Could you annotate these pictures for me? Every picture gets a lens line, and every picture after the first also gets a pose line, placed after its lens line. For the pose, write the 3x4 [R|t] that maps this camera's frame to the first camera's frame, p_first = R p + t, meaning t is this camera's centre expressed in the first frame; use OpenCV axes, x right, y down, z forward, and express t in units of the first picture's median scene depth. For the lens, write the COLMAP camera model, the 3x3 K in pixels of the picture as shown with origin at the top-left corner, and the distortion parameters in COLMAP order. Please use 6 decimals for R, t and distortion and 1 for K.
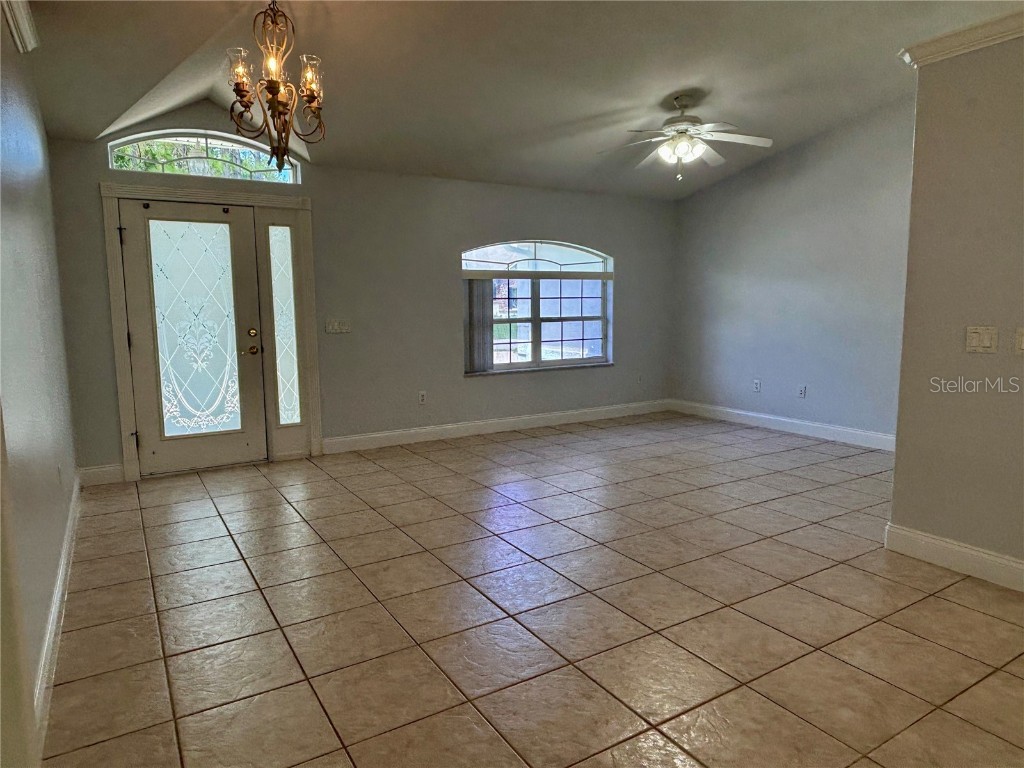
lens RADIAL K [[643.0, 0, 512.0], [0, 643.0, 384.0], [0, 0, 1]] dist [0.050381, -0.072246]
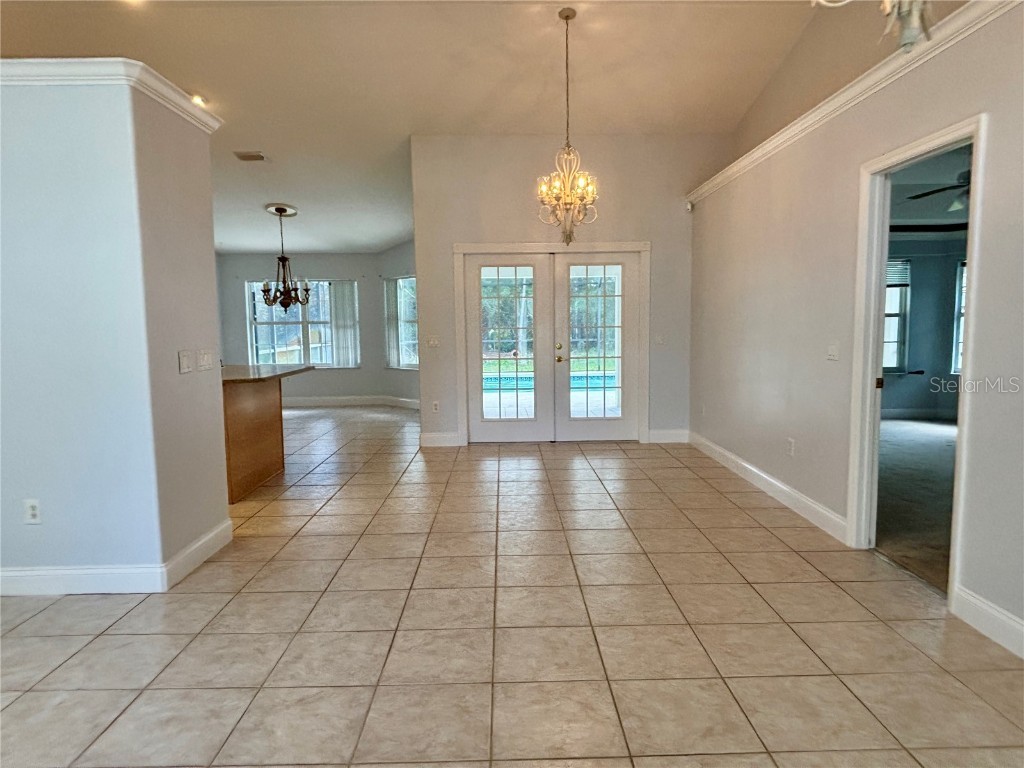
lens RADIAL K [[643.0, 0, 512.0], [0, 643.0, 384.0], [0, 0, 1]] dist [0.050381, -0.072246]
pose [[-0.856752, -0.030190, 0.514844, -0.251794], [0.086402, 0.975773, 0.201000, -0.142366], [-0.508440, 0.216691, -0.833387, 1.133913]]
